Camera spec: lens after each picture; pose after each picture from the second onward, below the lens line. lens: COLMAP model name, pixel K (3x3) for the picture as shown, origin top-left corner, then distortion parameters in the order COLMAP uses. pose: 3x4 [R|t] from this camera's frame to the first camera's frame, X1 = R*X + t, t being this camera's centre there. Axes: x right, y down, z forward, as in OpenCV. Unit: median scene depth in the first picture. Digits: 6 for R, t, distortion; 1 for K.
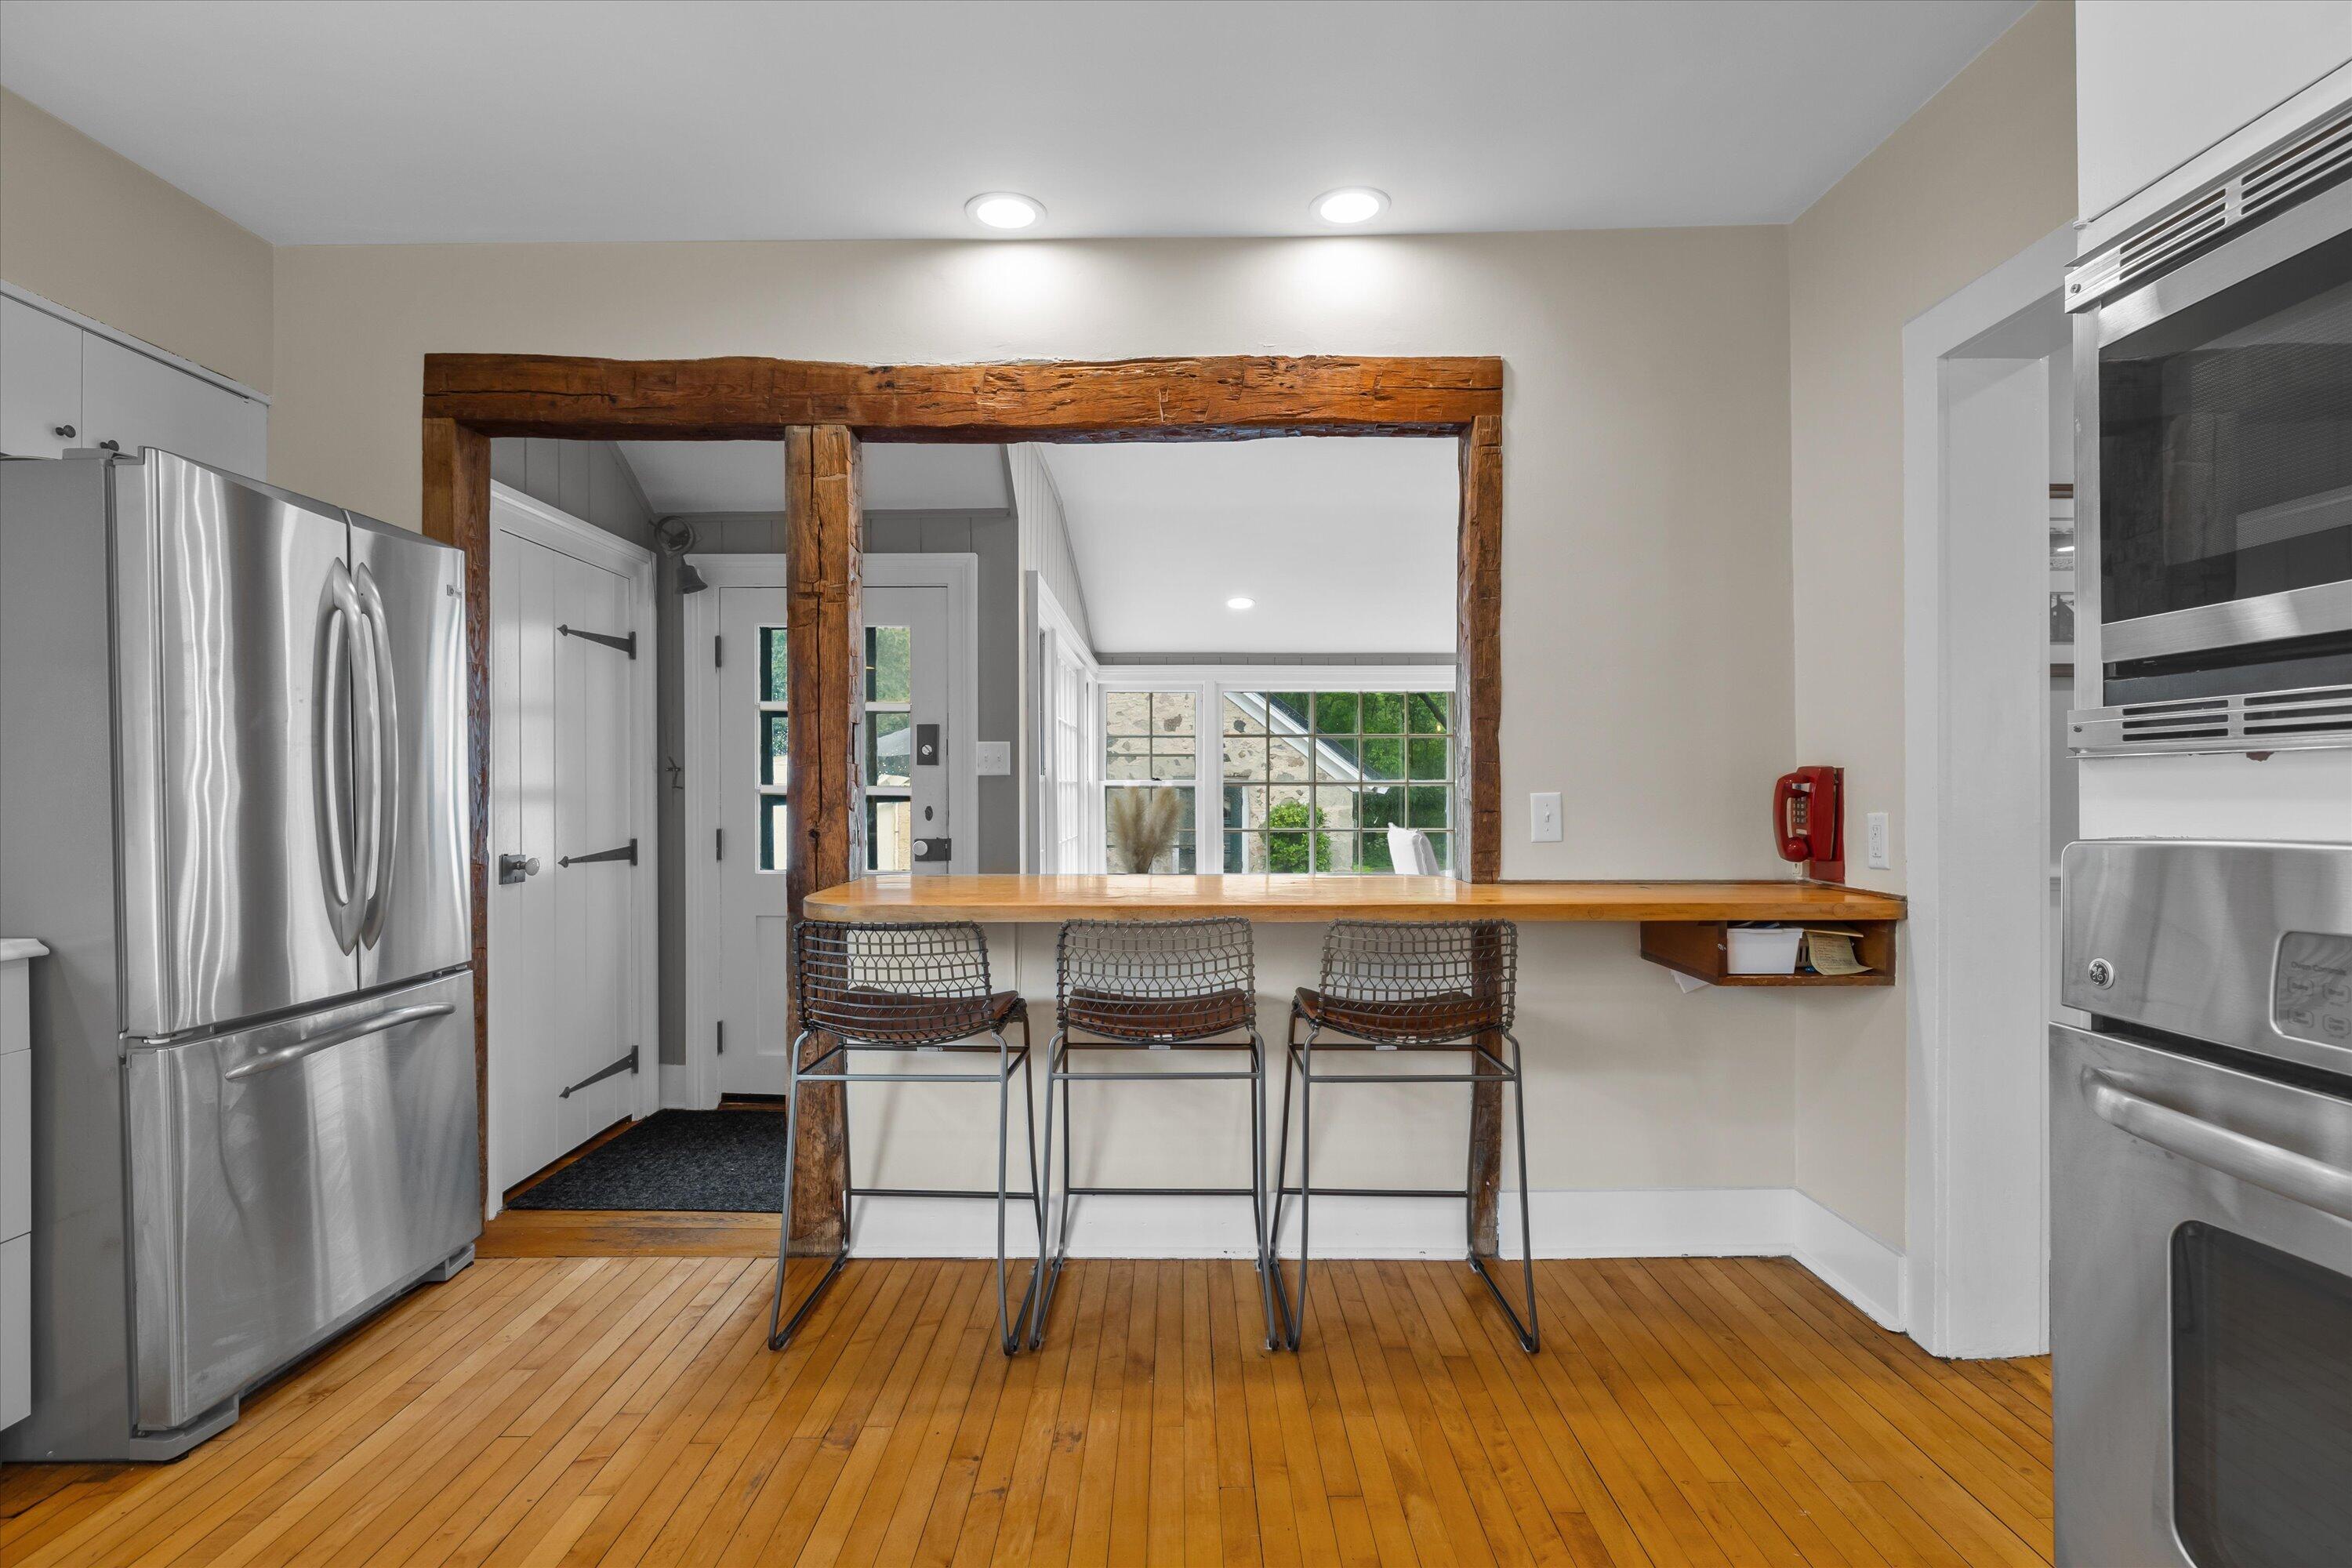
lens RADIAL K [[1110.9, 0, 1176.0], [0, 1110.9, 784.0], [0, 0, 1]] dist [-0.000366, -0.000086]
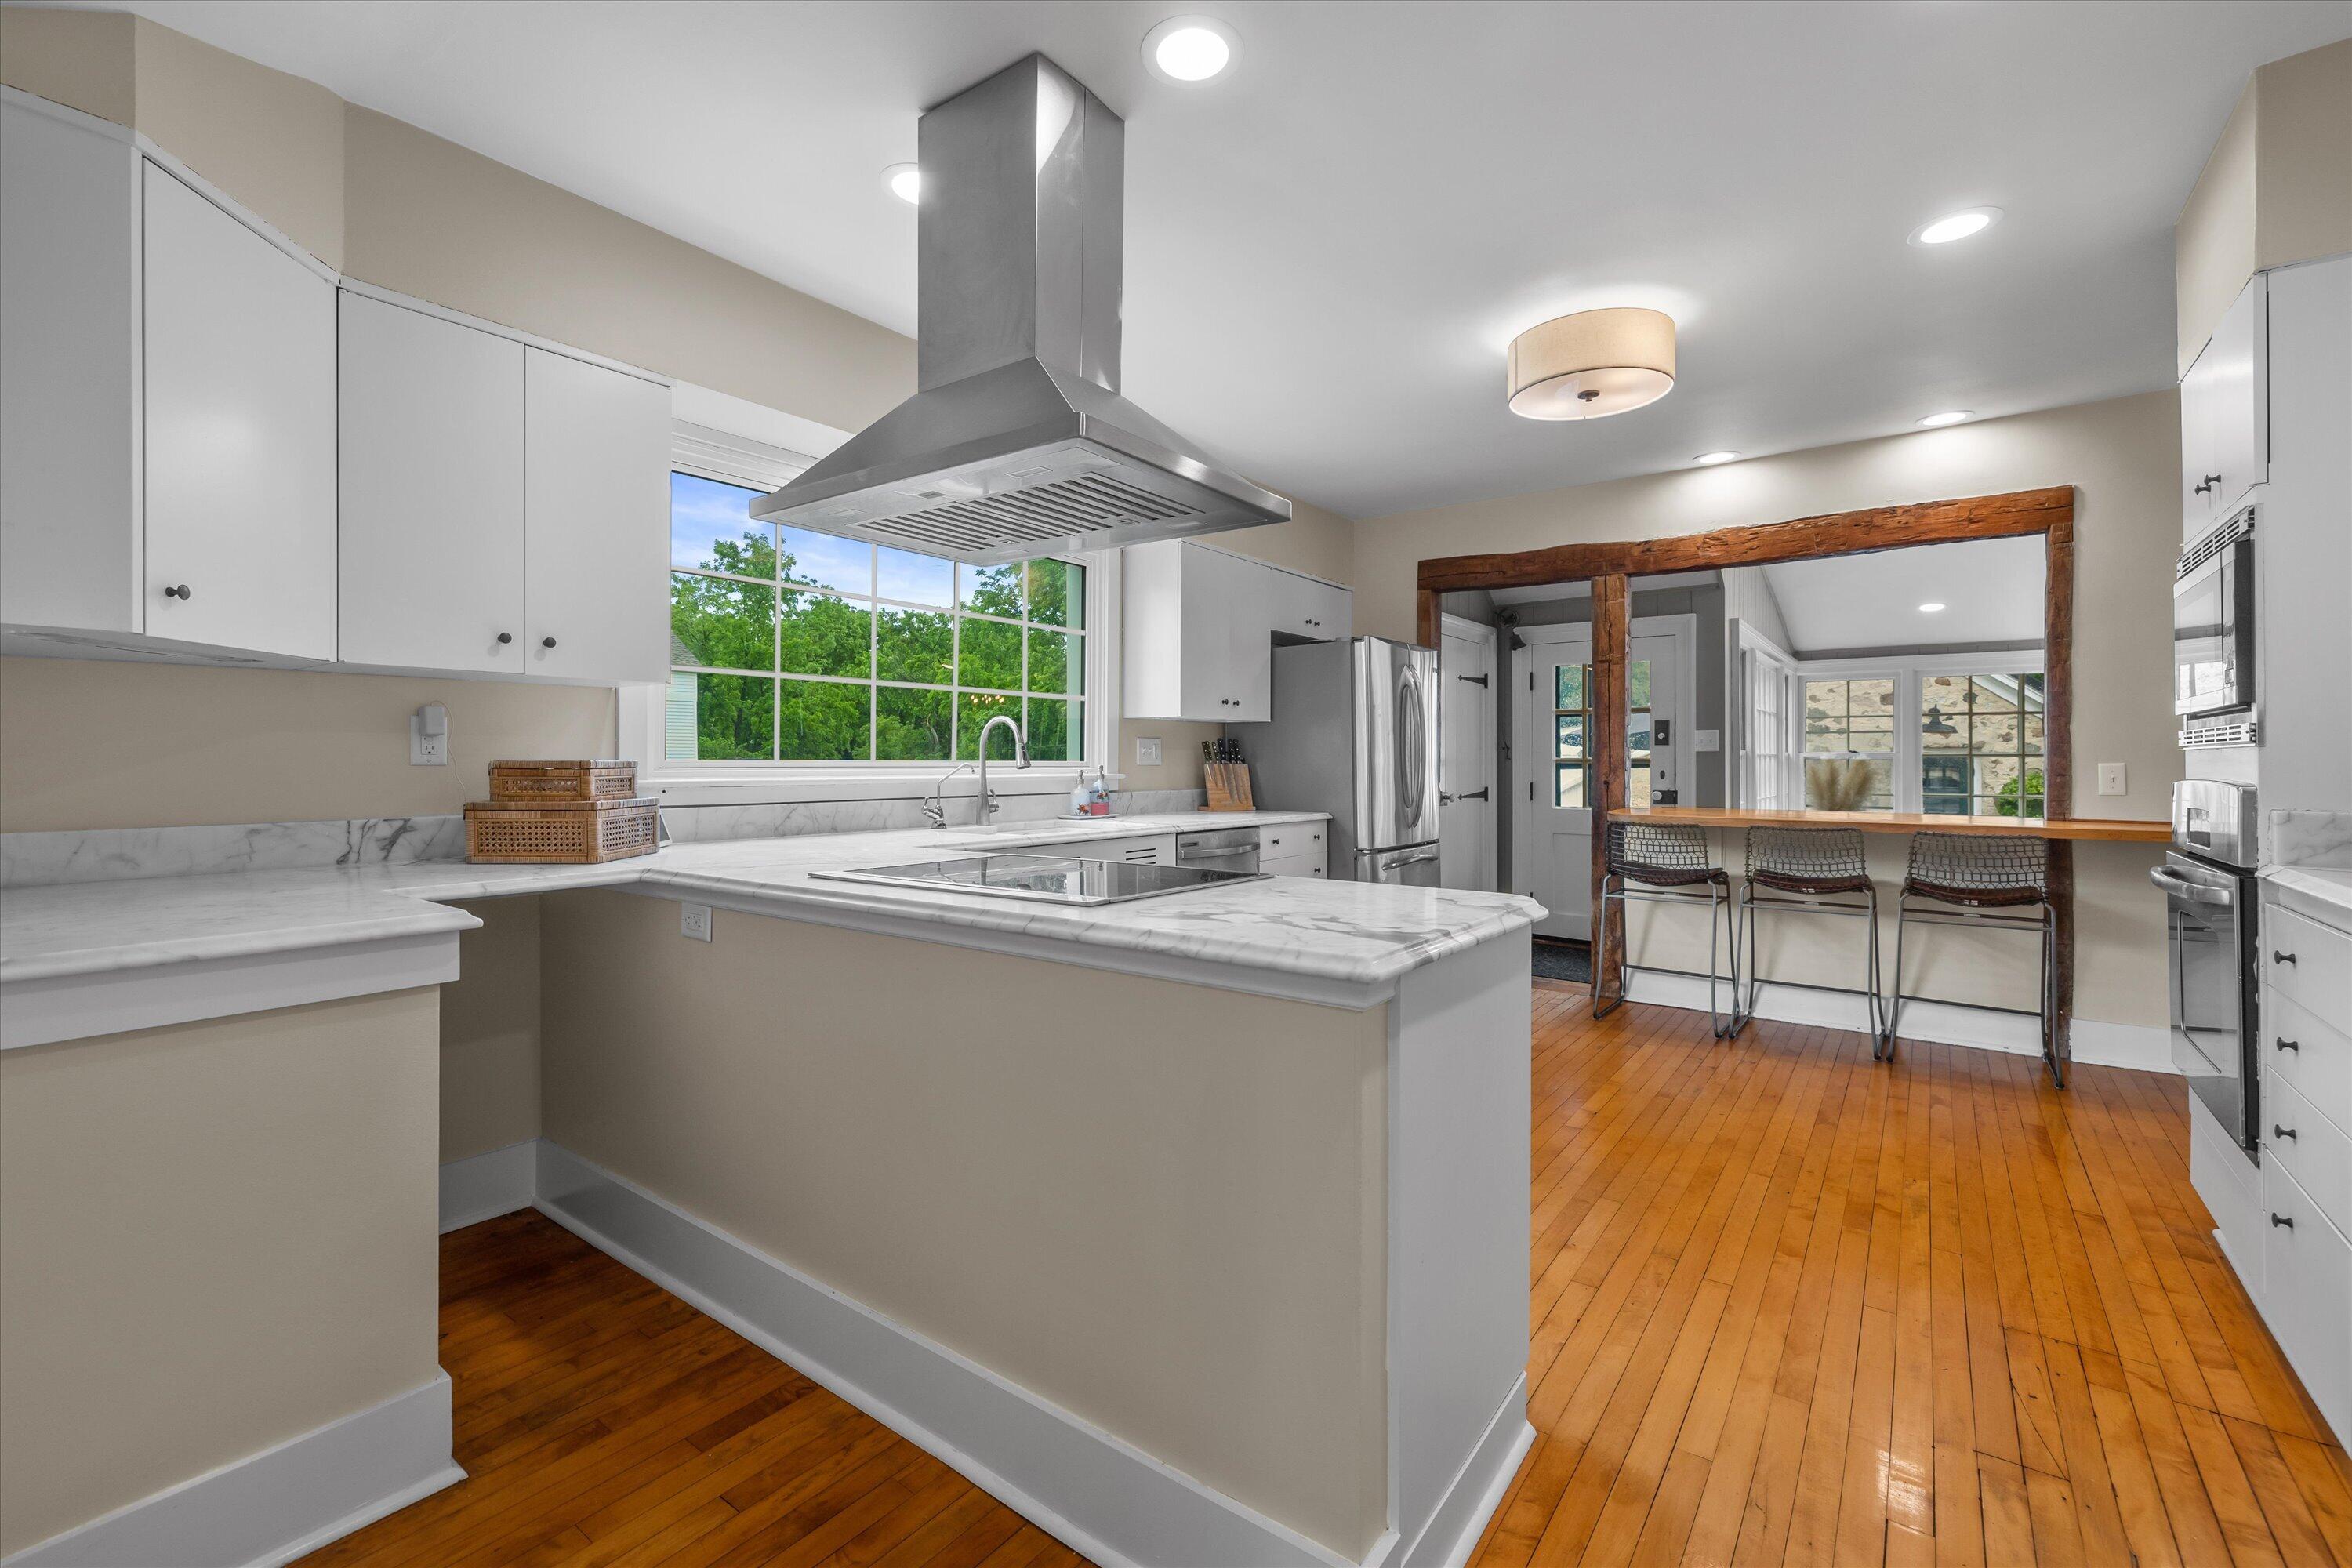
lens RADIAL K [[1012.7, 0, 1163.9], [0, 1012.7, 760.2], [0, 0, 1]] dist [-0.000207, -0.000223]
pose [[0.797081, 0.002680, -0.603867, 0.133158], [0.001099, 0.999982, 0.005889, -0.006456], [0.603872, -0.005357, 0.797063, -0.905846]]
